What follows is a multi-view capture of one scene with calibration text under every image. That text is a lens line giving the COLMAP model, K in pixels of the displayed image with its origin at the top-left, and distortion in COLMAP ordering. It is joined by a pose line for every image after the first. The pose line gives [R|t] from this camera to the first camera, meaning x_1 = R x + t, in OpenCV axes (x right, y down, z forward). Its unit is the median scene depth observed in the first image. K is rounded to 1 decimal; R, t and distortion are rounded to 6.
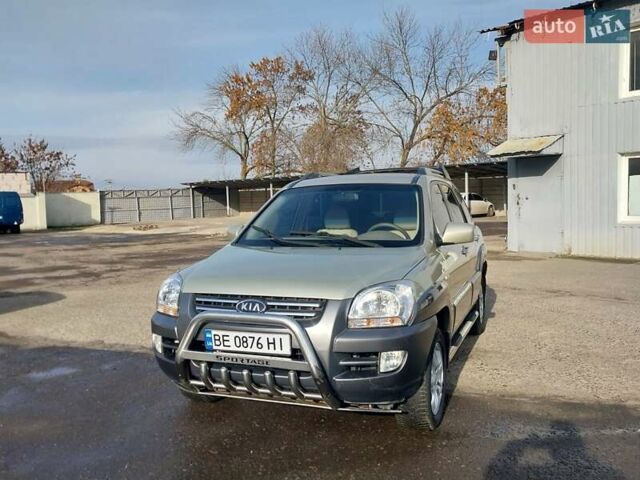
lens RADIAL K [[587.0, 0, 311.3], [0, 587.0, 238.1], [0, 0, 1]] dist [0.078617, -0.173786]
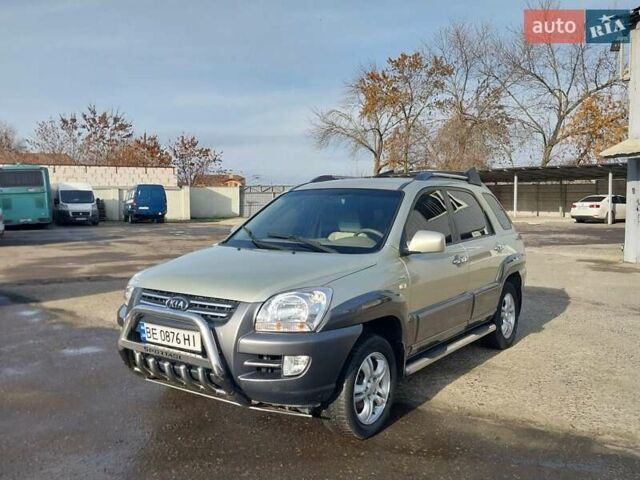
lens RADIAL K [[587.0, 0, 311.3], [0, 587.0, 238.1], [0, 0, 1]] dist [0.078617, -0.173786]
pose [[0.970543, 0.040029, -0.237581, 0.224652], [-0.038569, 0.999198, 0.010794, -0.013960], [0.237823, -0.001313, 0.971308, 0.009366]]
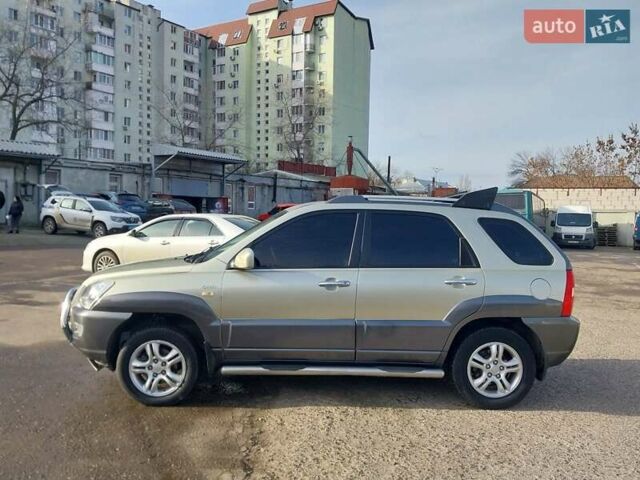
lens RADIAL K [[589.7, 0, 313.2], [0, 589.7, 226.2], [0, 0, 1]] dist [0.046016, -0.087004]
pose [[0.396329, 0.048428, -0.916830, 0.984792], [-0.087610, 0.996046, 0.014740, -0.072789], [0.913919, 0.074482, 0.399005, 0.521451]]
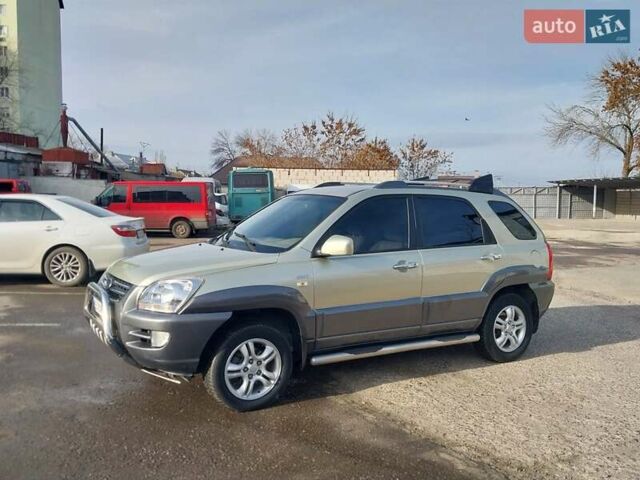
lens RADIAL K [[584.7, 0, 320.0], [0, 584.7, 240.0], [0, 0, 1]] dist [0.079778, -0.161126]
pose [[0.799793, 0.080888, -0.594801, 0.647881], [-0.074476, 0.996595, 0.035385, -0.041183], [0.595637, 0.015998, 0.803094, 0.107146]]
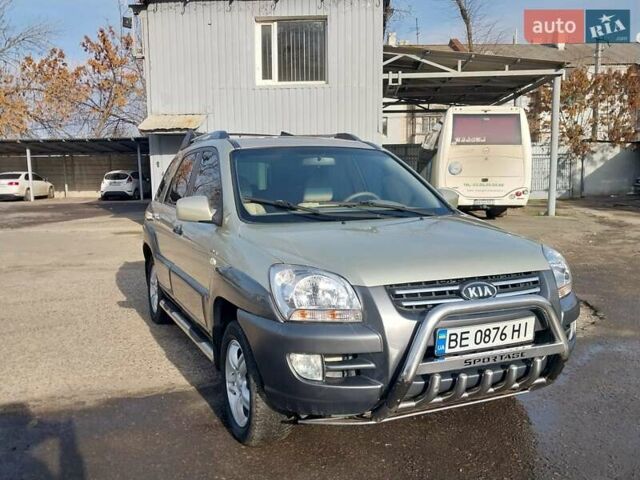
lens RADIAL K [[587.9, 0, 307.4], [0, 587.9, 247.9], [0, 0, 1]] dist [0.082633, -0.192065]
pose [[0.713181, -0.072912, 0.697177, -0.476439], [0.041007, 0.997212, 0.062341, 0.000046], [-0.699779, -0.015871, 0.714183, 0.348019]]
